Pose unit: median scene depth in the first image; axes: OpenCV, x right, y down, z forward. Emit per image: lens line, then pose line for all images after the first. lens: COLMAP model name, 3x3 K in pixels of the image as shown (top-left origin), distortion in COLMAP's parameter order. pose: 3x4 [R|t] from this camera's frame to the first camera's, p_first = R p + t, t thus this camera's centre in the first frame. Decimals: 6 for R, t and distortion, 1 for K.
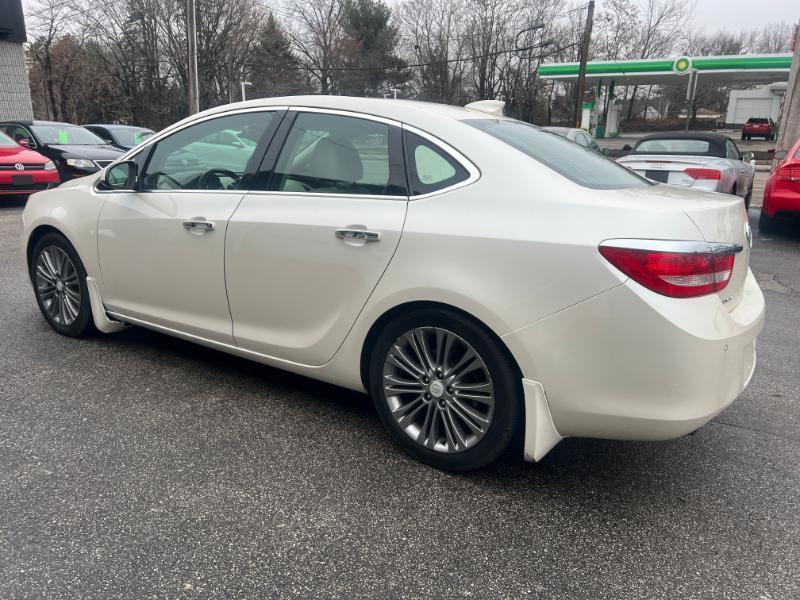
lens RADIAL K [[605.4, 0, 408.3], [0, 605.4, 295.0], [0, 0, 1]] dist [0.047965, -0.052392]
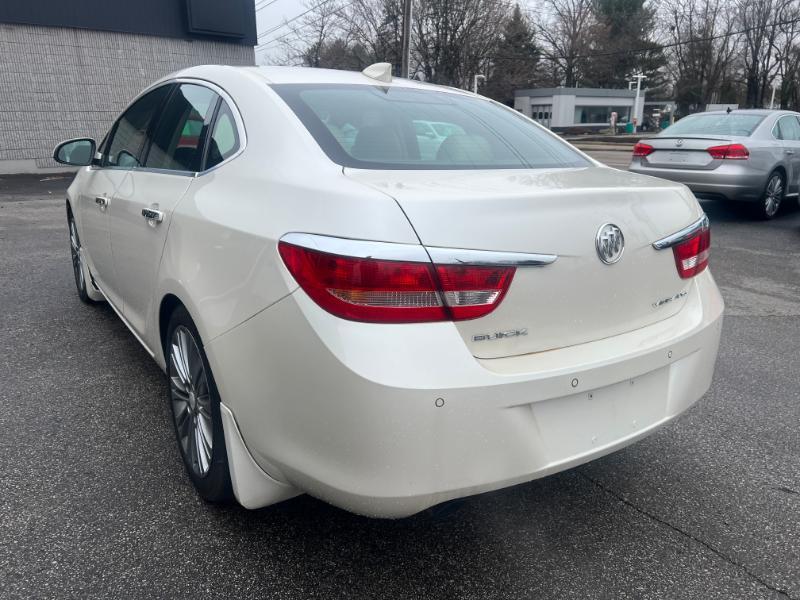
lens RADIAL K [[605.4, 0, 405.6], [0, 605.4, 293.1], [0, 0, 1]] dist [0.047965, -0.052392]
pose [[0.923492, 0.093772, -0.371979, 0.171382], [-0.090952, 0.995537, 0.025162, -0.011548], [0.372679, 0.010596, 0.927900, 0.086461]]
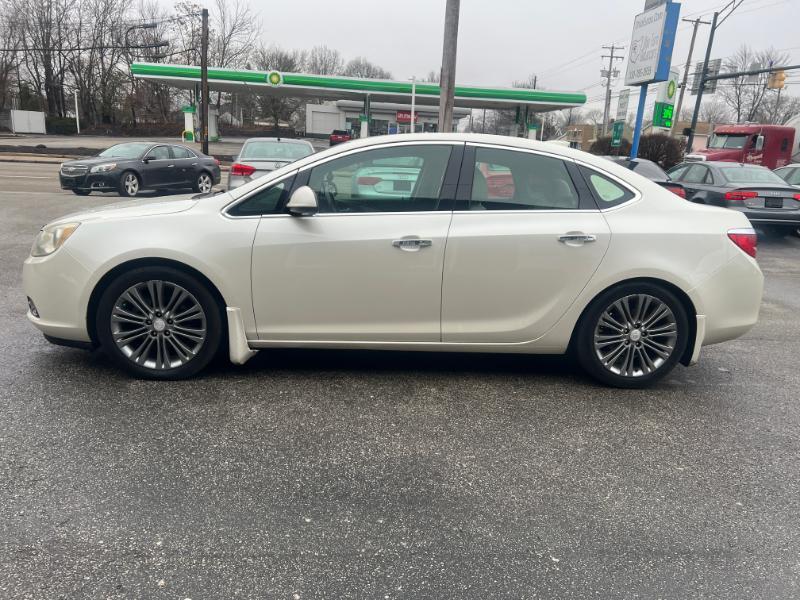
lens RADIAL K [[605.4, 0, 406.1], [0, 605.4, 288.2], [0, 0, 1]] dist [0.047965, -0.052392]
pose [[0.787787, -0.116768, 0.604779, -0.359037], [0.125263, 0.991720, 0.028310, -0.021202], [-0.603077, 0.053454, 0.795890, 0.034202]]
